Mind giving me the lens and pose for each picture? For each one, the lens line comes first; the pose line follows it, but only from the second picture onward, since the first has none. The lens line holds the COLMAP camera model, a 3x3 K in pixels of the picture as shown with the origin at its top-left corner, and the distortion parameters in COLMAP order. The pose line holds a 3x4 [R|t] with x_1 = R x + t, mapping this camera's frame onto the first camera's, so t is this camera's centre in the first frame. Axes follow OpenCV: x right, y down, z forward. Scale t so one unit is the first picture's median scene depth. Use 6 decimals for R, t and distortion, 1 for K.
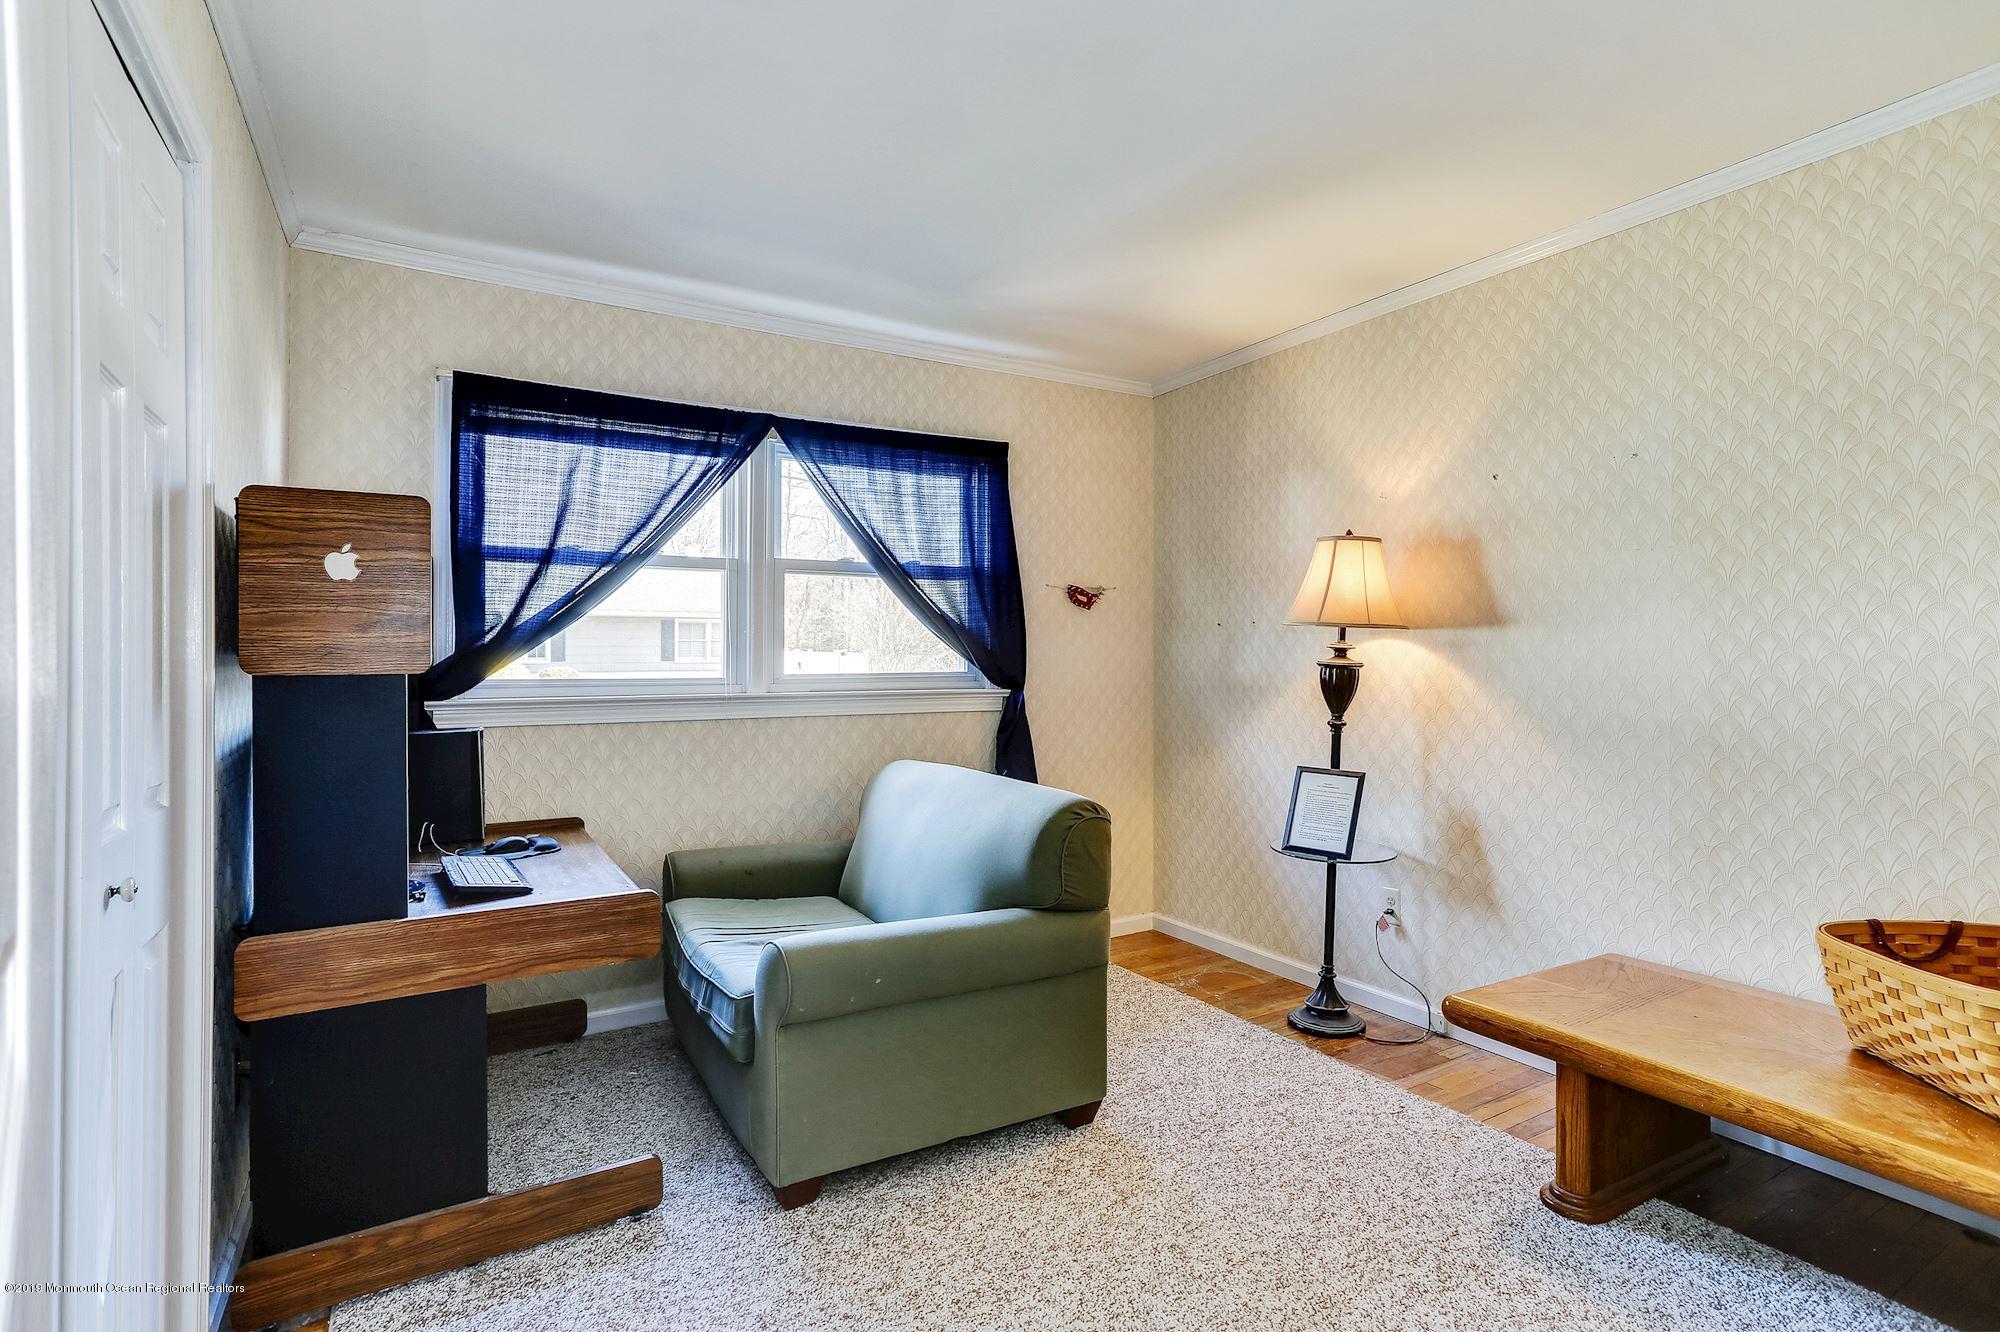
lens RADIAL K [[982.2, 0, 994.9], [0, 982.2, 648.9], [0, 0, 1]] dist [-0.003509, 0.005849]
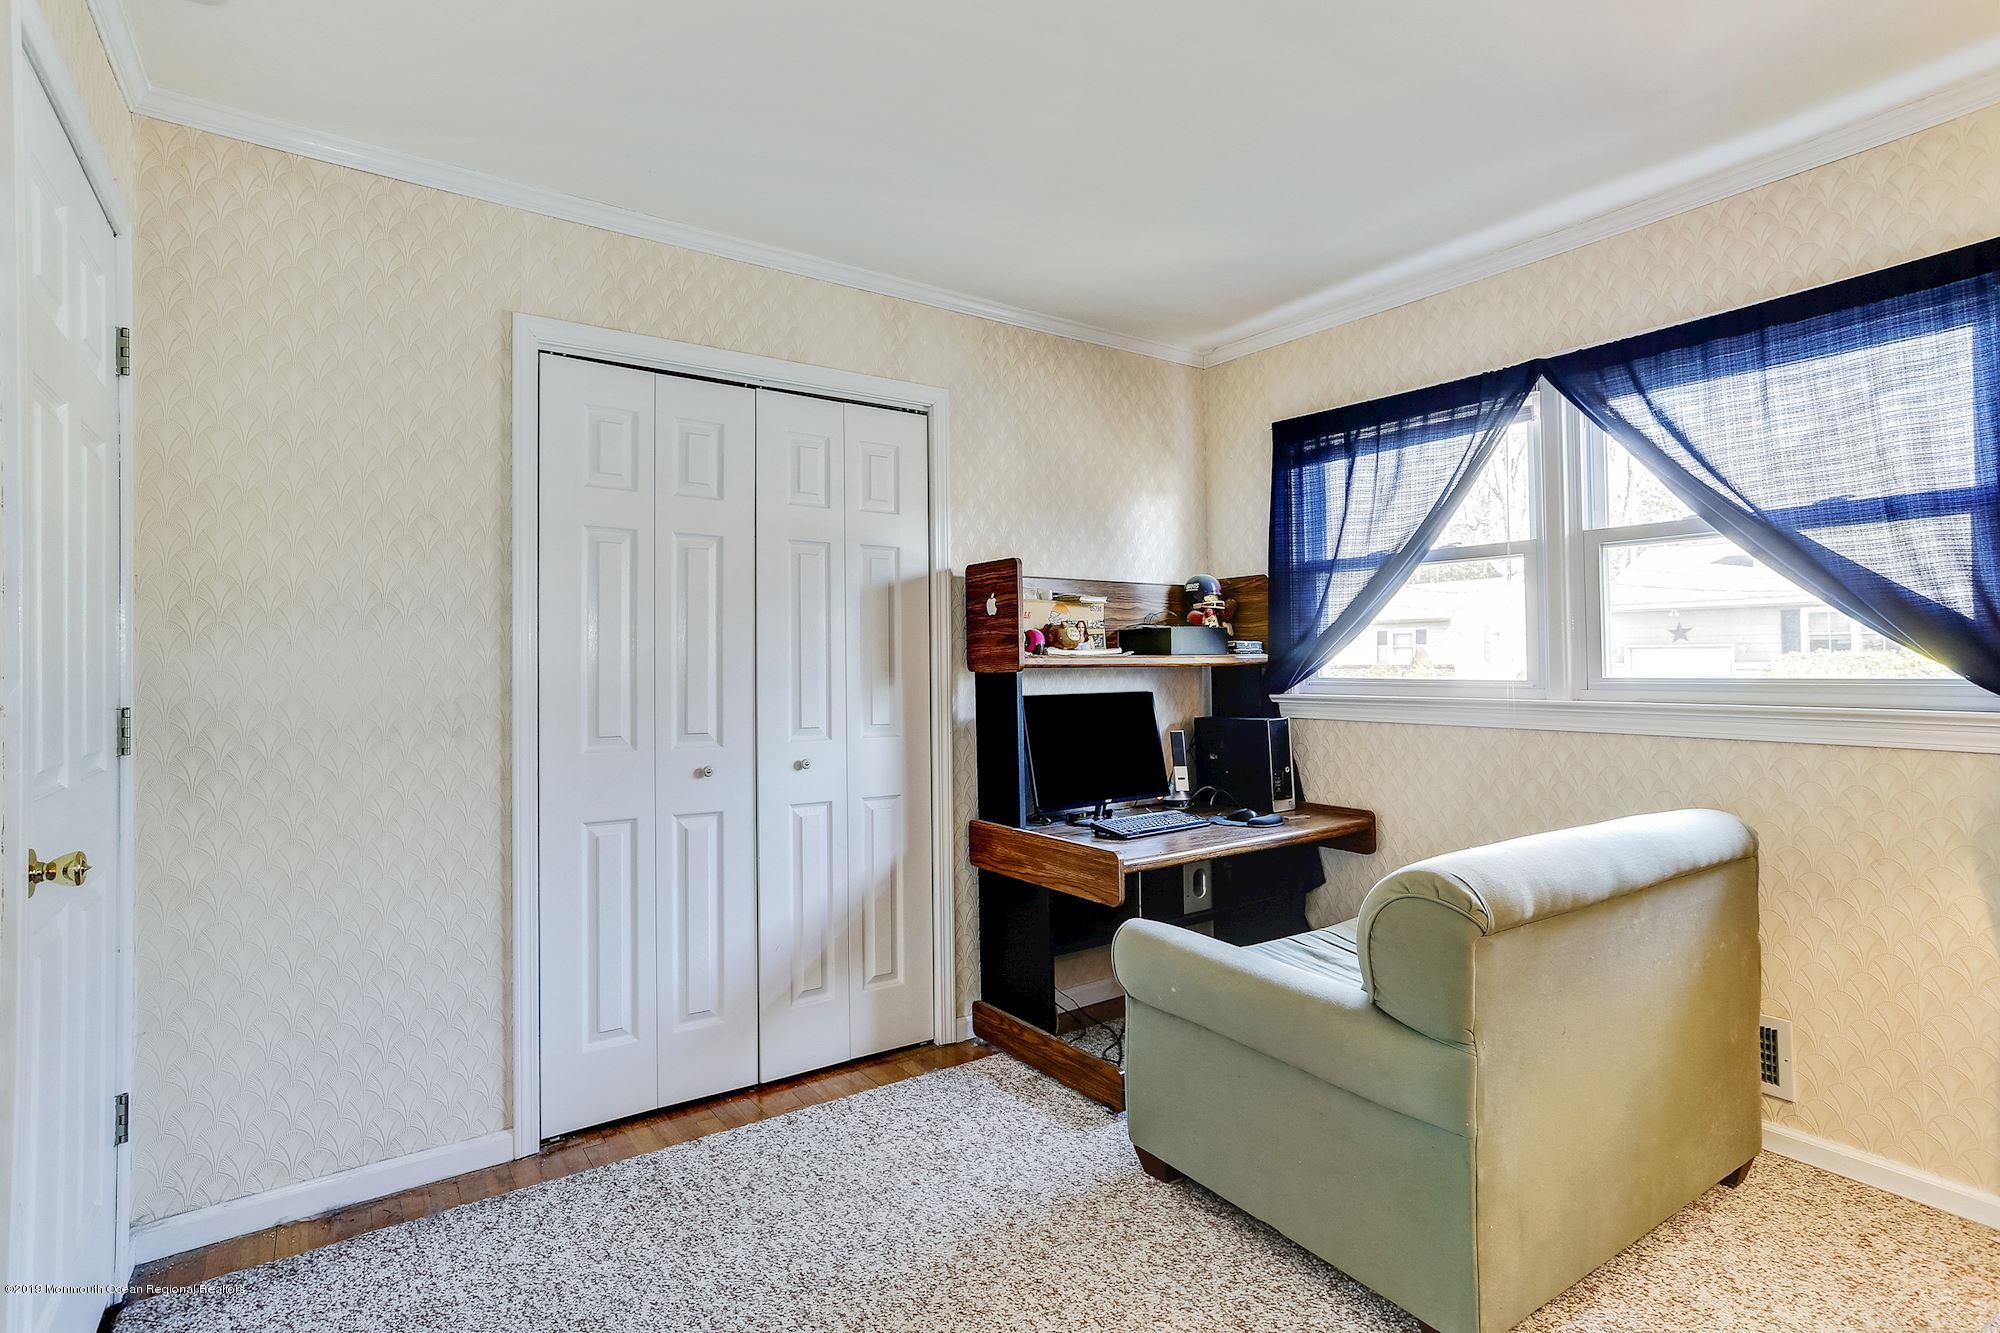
lens RADIAL K [[982.2, 0, 991.1], [0, 982.2, 656.2], [0, 0, 1]] dist [-0.003509, 0.005849]
pose [[0.065849, -0.002151, -0.997827, 0.605948], [0.017755, 0.999842, -0.000983, 0.000416], [0.997672, -0.017652, 0.065877, 0.541258]]
